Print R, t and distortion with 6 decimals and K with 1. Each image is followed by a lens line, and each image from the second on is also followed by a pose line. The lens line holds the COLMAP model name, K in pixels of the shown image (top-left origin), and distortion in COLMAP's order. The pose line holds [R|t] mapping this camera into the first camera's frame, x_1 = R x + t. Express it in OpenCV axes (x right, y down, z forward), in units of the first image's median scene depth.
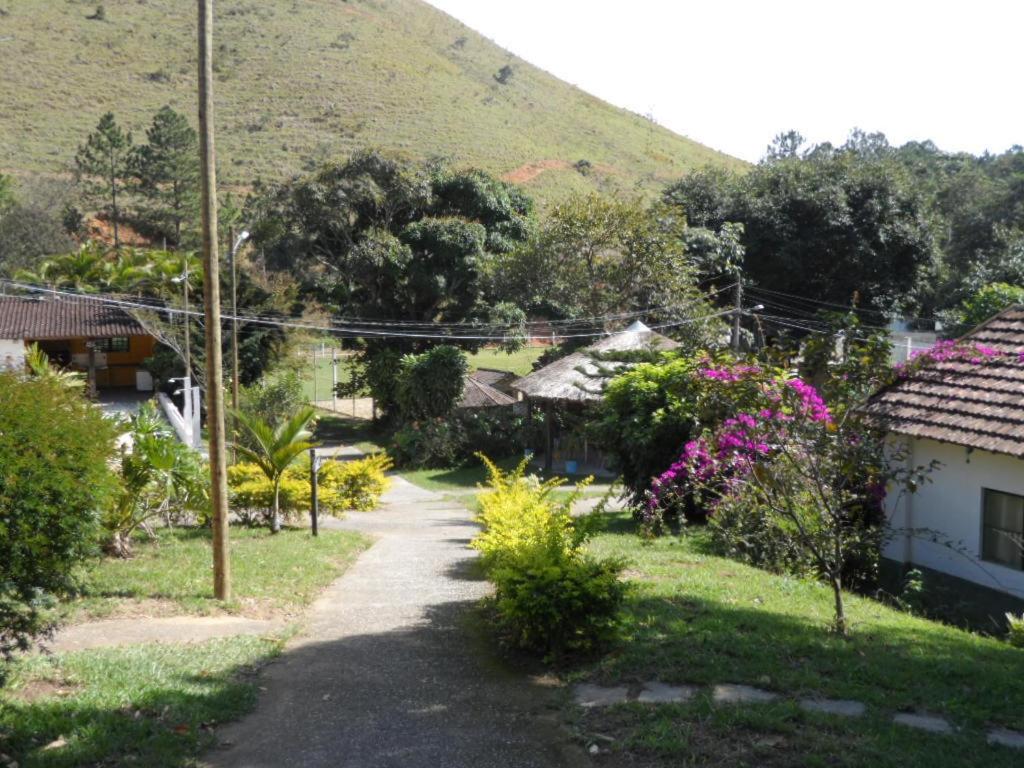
lens RADIAL K [[1259.1, 0, 512.0], [0, 1259.1, 384.0], [0, 0, 1]] dist [0.012901, -0.050297]
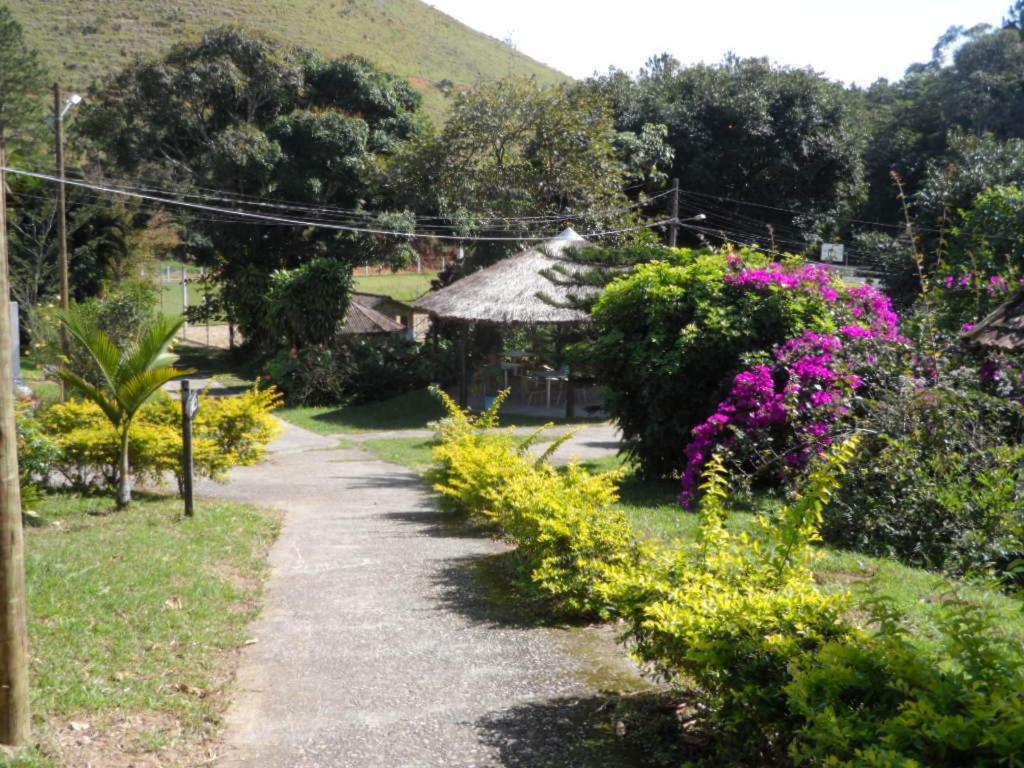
lens RADIAL K [[1259.1, 0, 512.0], [0, 1259.1, 384.0], [0, 0, 1]] dist [0.012901, -0.050297]
pose [[0.992764, 0.002380, 0.120061, -0.026982], [-0.008654, 0.998622, 0.051765, 0.007412], [-0.119772, -0.052429, 0.991416, 0.133703]]
